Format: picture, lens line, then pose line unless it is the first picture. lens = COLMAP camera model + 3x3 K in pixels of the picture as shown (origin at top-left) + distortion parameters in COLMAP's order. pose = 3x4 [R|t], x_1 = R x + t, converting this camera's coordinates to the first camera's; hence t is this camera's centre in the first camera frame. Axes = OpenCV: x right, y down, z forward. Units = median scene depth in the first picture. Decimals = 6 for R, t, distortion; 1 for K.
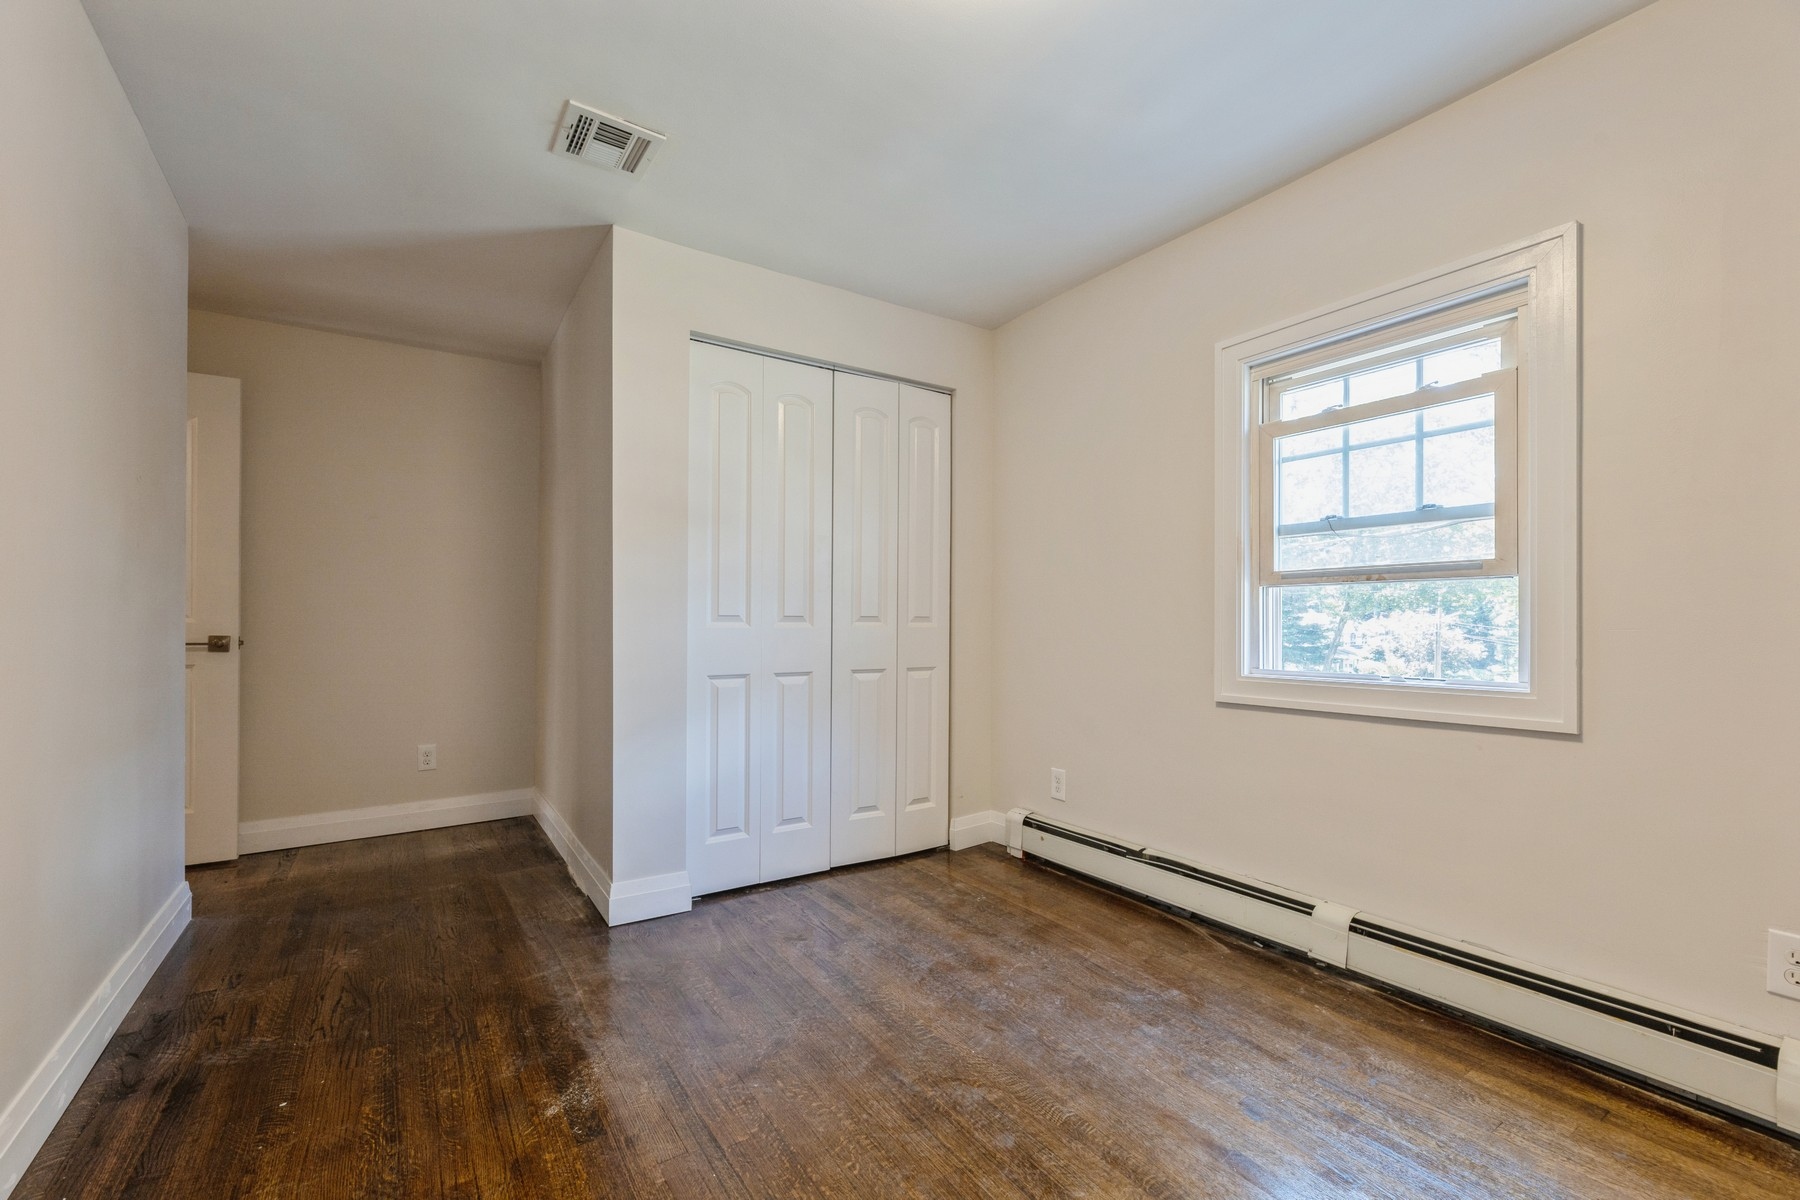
lens RADIAL K [[759.7, 0, 890.1], [0, 759.7, 617.3], [0, 0, 1]] dist [0.000634, -0.000471]
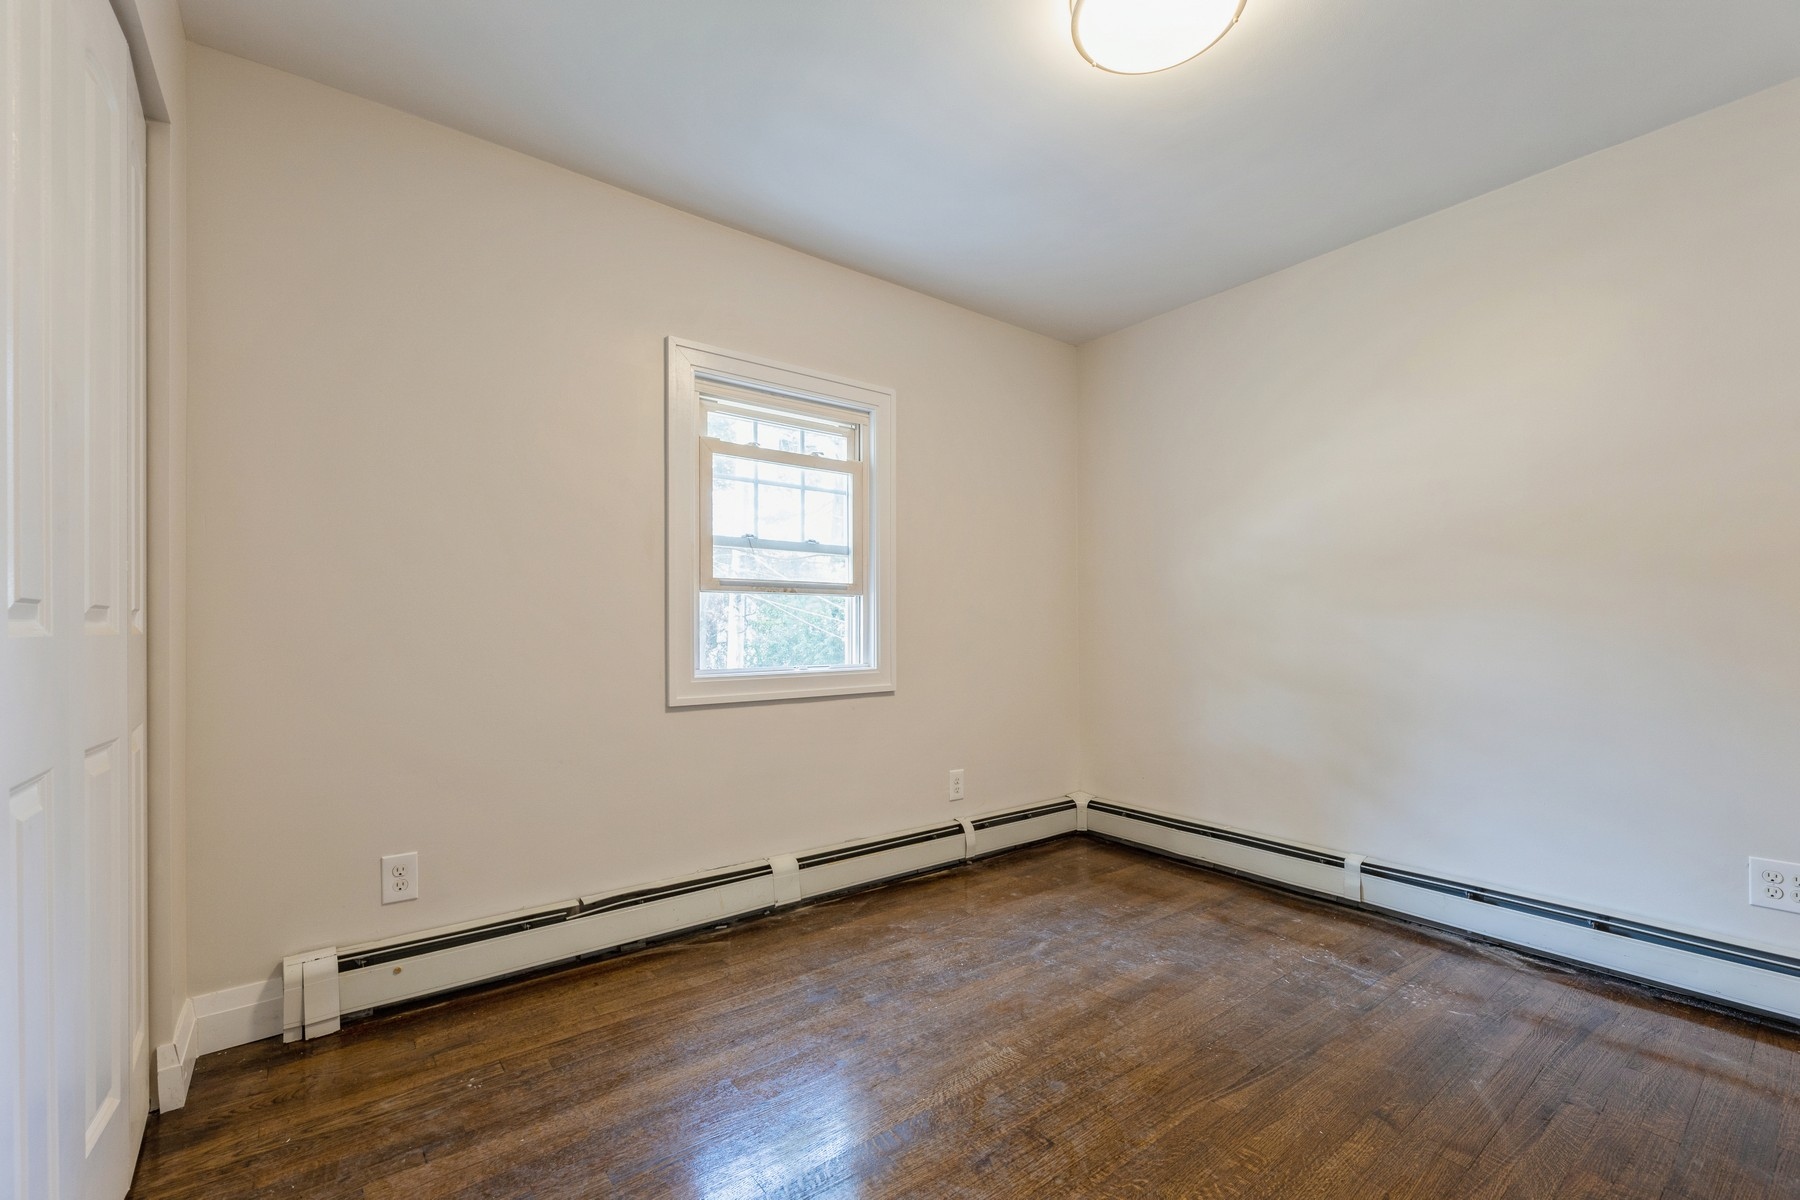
lens RADIAL K [[759.7, 0, 917.2], [0, 759.7, 626.7], [0, 0, 1]] dist [0.000634, -0.000471]
pose [[-0.087951, -0.015098, 0.996010, -0.613575], [-0.017709, 0.999751, 0.013591, -0.012370], [-0.995967, -0.016443, -0.088197, 0.845356]]
